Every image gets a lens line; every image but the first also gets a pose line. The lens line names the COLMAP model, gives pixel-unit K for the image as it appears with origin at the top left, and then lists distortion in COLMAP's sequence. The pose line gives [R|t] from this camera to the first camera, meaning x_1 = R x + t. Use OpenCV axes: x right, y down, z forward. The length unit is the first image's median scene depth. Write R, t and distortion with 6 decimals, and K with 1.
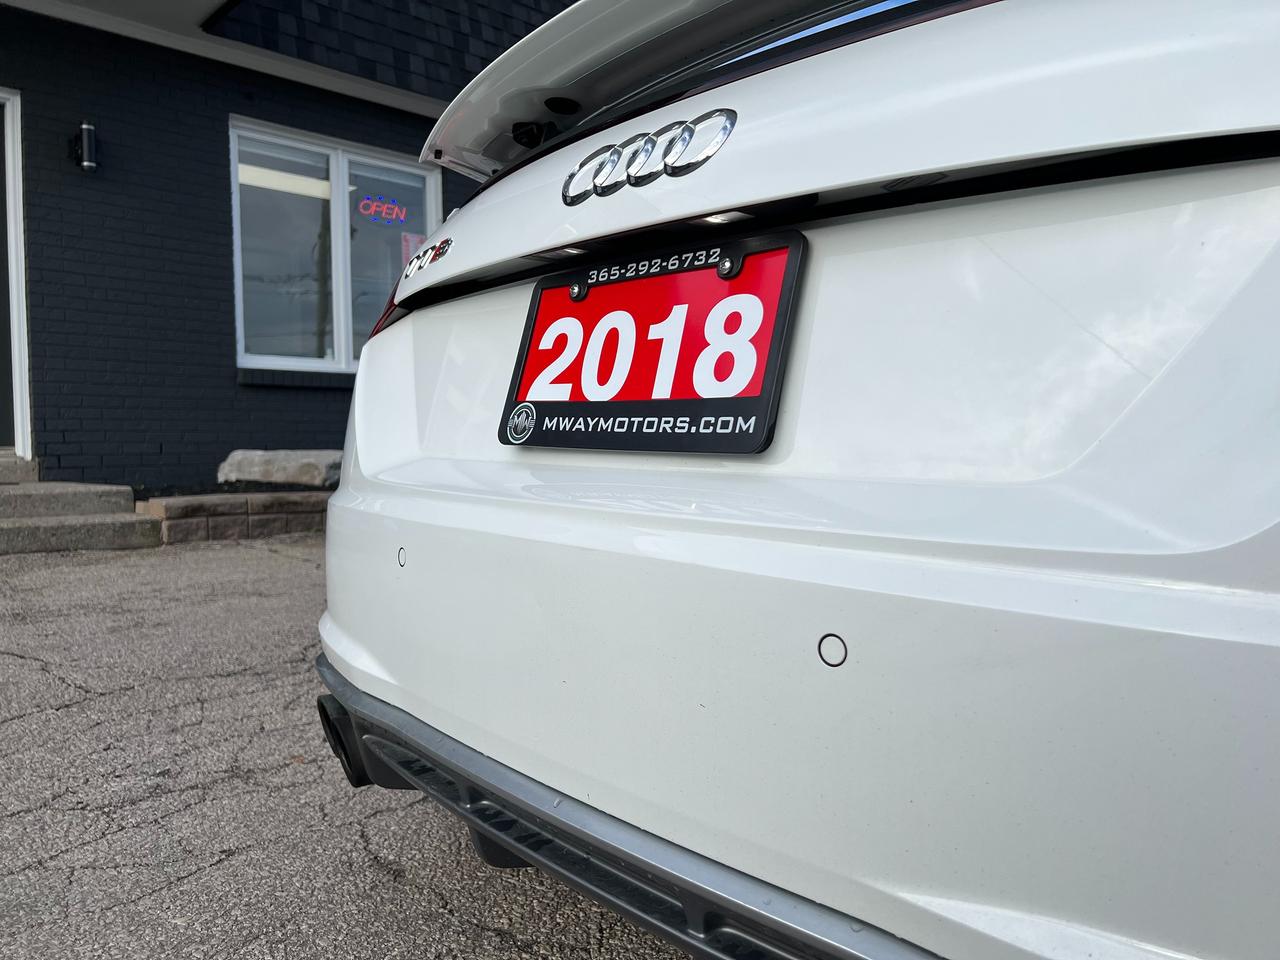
lens RADIAL K [[964.9, 0, 640.0], [0, 964.9, 480.0], [0, 0, 1]] dist [0.045860, -0.037953]
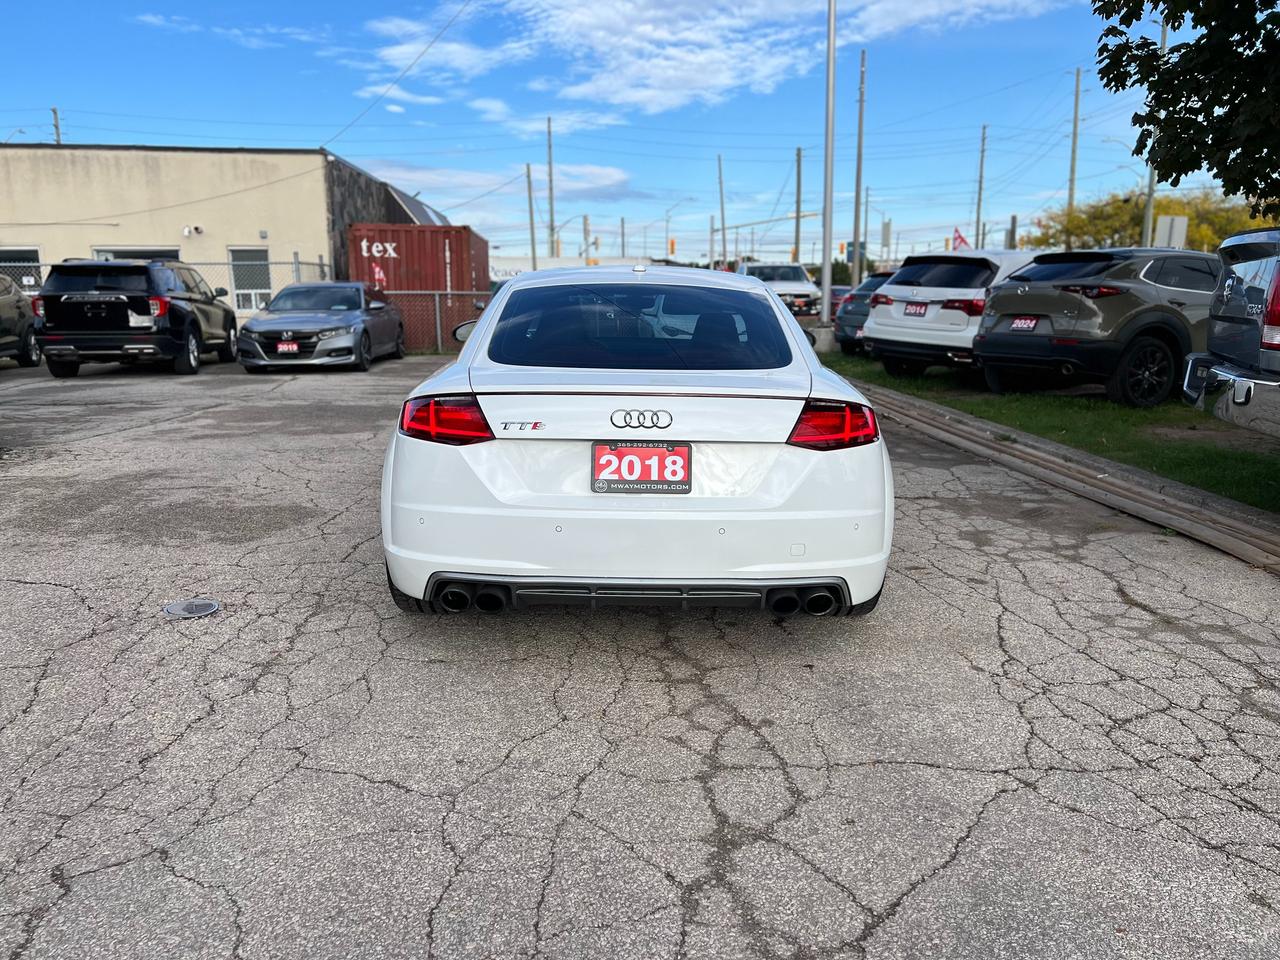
lens RADIAL K [[956.8, 0, 641.0], [0, 956.8, 477.8], [0, 0, 1]] dist [0.062680, -0.064994]
pose [[0.654581, -0.137761, 0.743334, -0.688639], [0.027892, 0.986988, 0.158355, -0.167381], [-0.755478, -0.082923, 0.649906, -0.361055]]
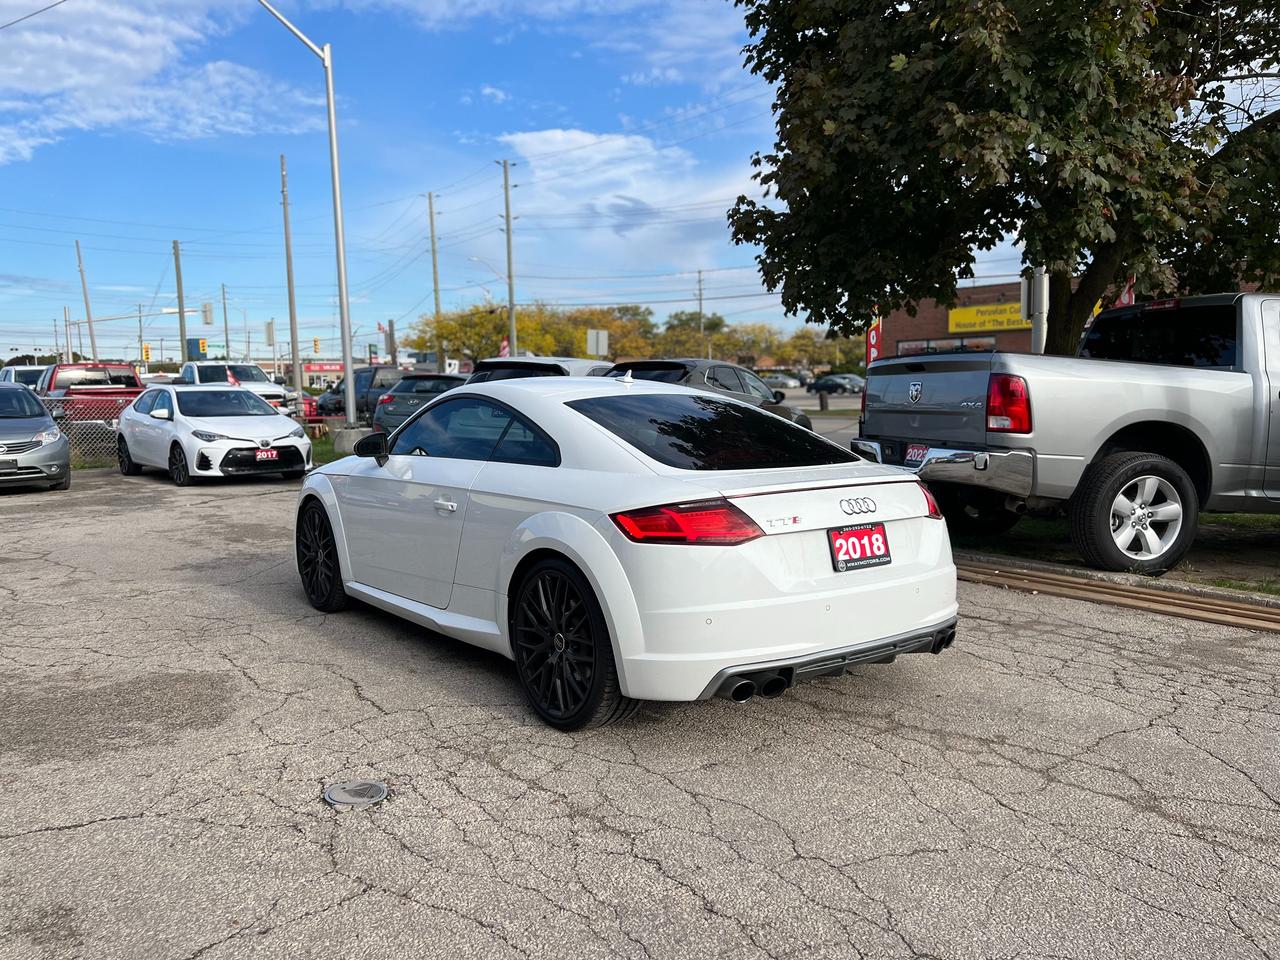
lens RADIAL K [[959.2, 0, 646.0], [0, 959.2, 479.5], [0, 0, 1]] dist [0.057148, -0.058953]
pose [[0.061883, -0.091141, 0.993913, -1.095079], [0.053154, 0.994710, 0.087904, -0.218410], [-0.996667, 0.047391, 0.066401, 0.419682]]
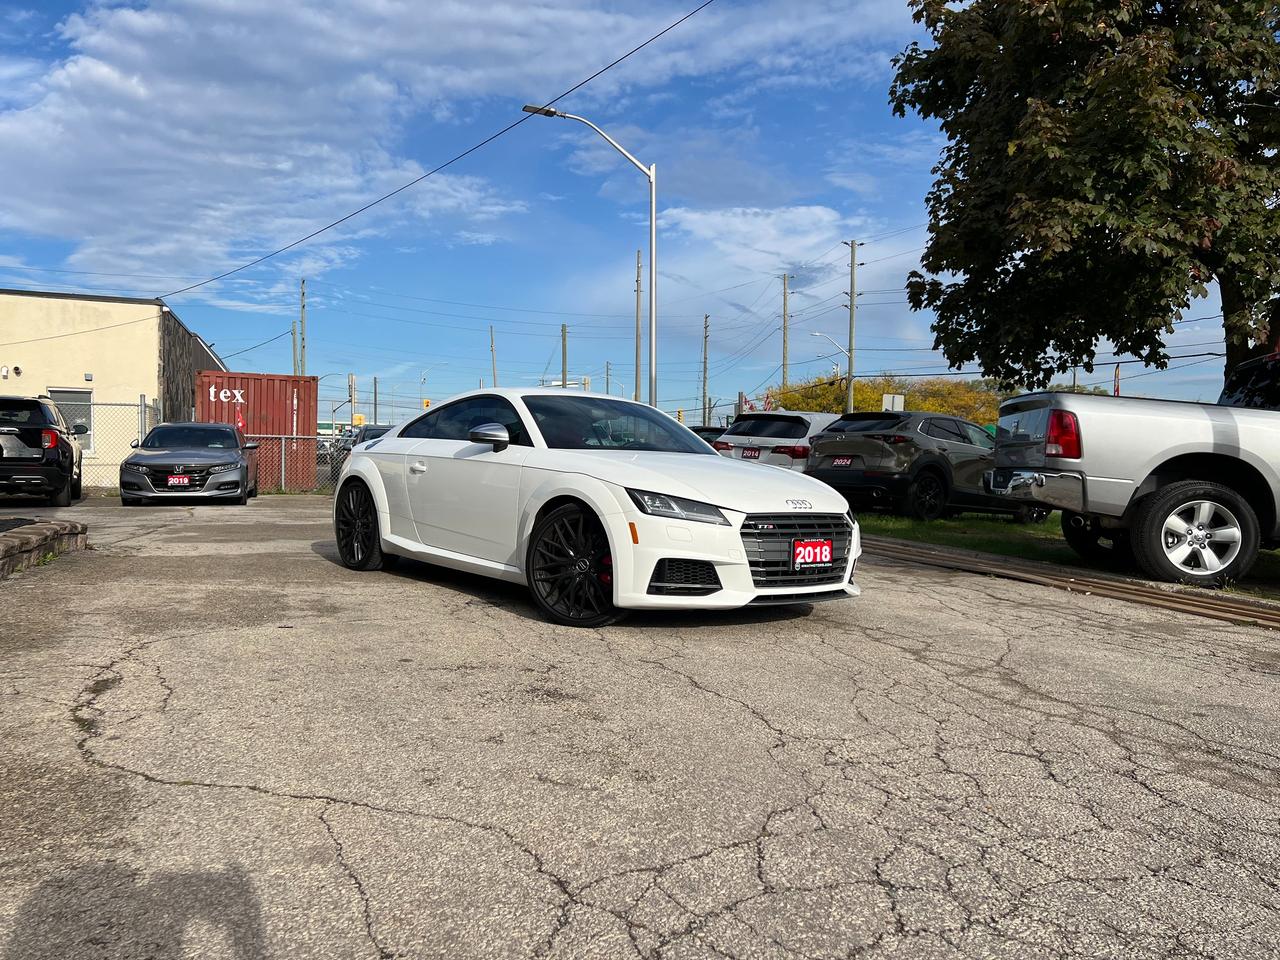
lens RADIAL K [[956.8, 0, 641.0], [0, 956.8, 477.8], [0, 0, 1]] dist [0.062680, -0.064994]
pose [[0.424769, -0.003596, 0.905295, -1.673635], [0.014789, 0.999886, -0.002968, -0.067120], [-0.905181, 0.014650, 0.424774, -0.232936]]
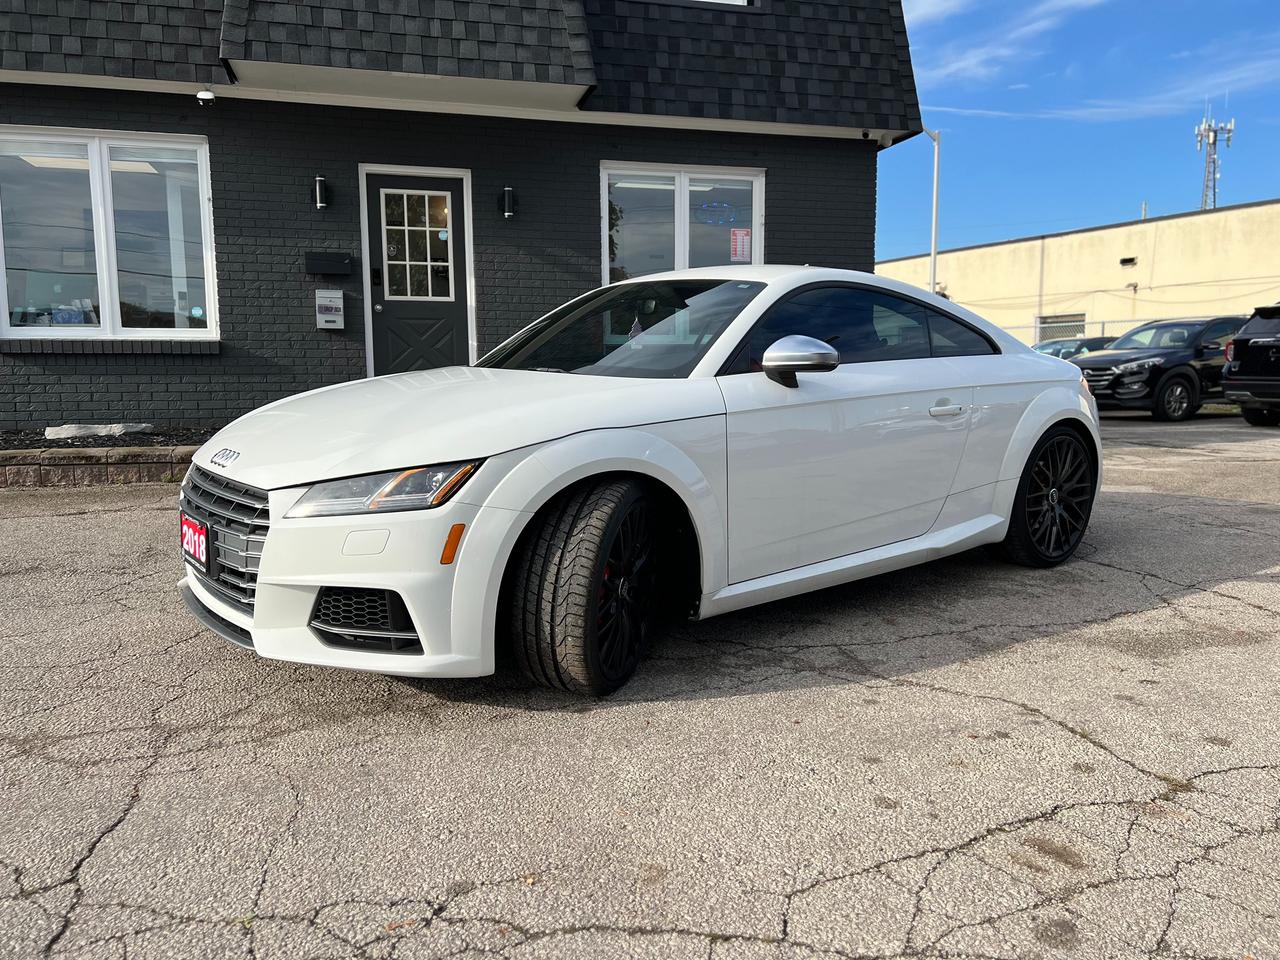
lens RADIAL K [[959.2, 0, 646.0], [0, 959.2, 479.5], [0, 0, 1]] dist [0.057148, -0.058953]
pose [[0.878355, 0.061625, -0.474020, 0.634742], [-0.019939, 0.995515, 0.092474, -0.098048], [0.477593, -0.071774, 0.875645, -0.422919]]
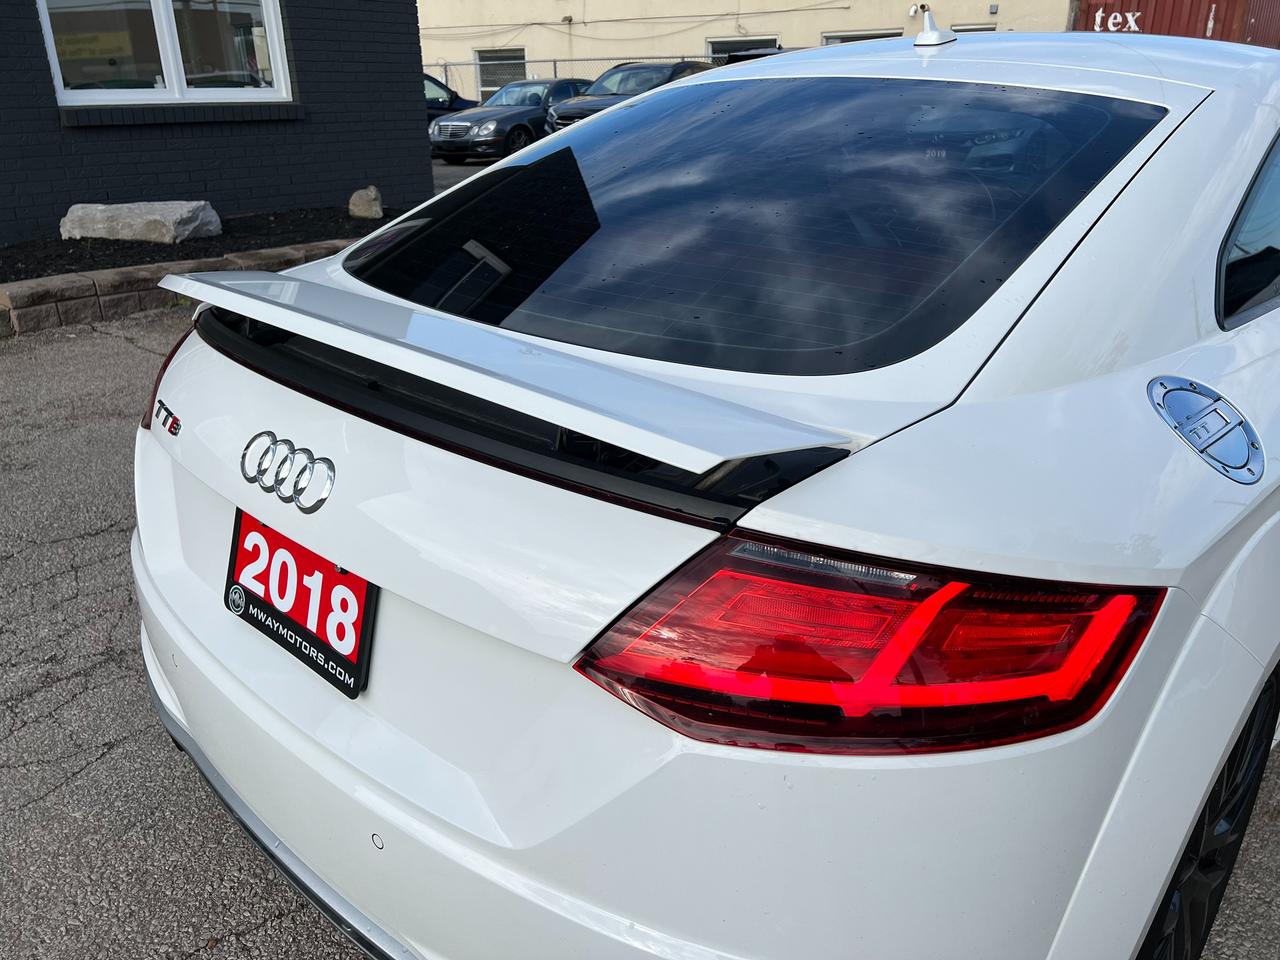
lens RADIAL K [[960.9, 0, 648.7], [0, 960.9, 480.0], [0, 0, 1]] dist [0.057914, -0.067633]
pose [[0.994984, -0.038028, 0.092523, 0.098113], [0.004139, 0.939779, 0.341756, -0.193456], [-0.099947, -0.339659, 0.935223, -0.100486]]
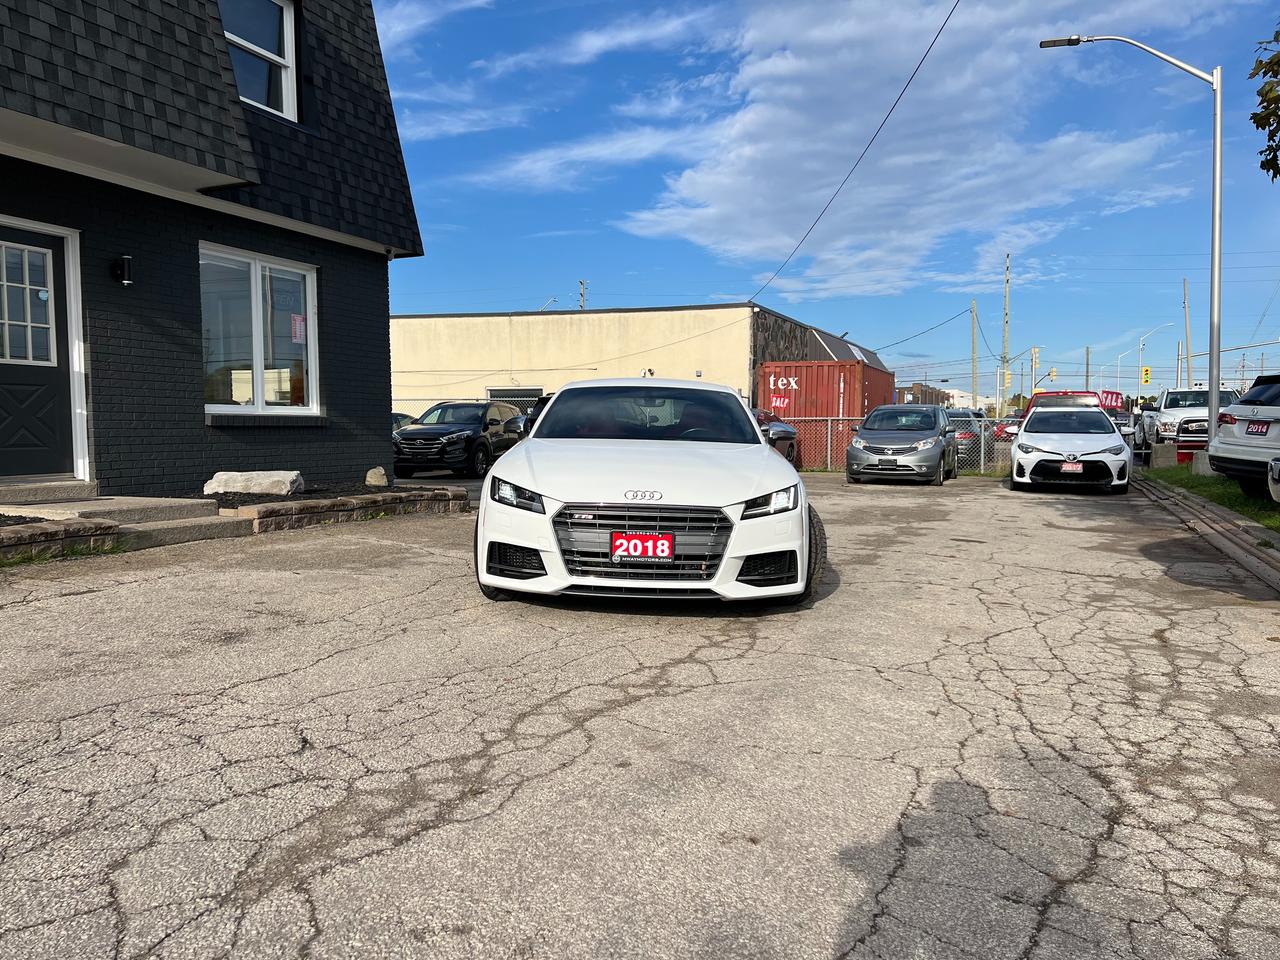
lens RADIAL K [[946.8, 0, 640.8], [0, 946.8, 503.5], [0, 0, 1]] dist [0.058846, -0.071020]
pose [[0.924963, -0.021668, 0.379439, -0.715150], [0.006882, 0.999165, 0.040280, -0.070774], [-0.379995, -0.034647, 0.924340, -1.158622]]
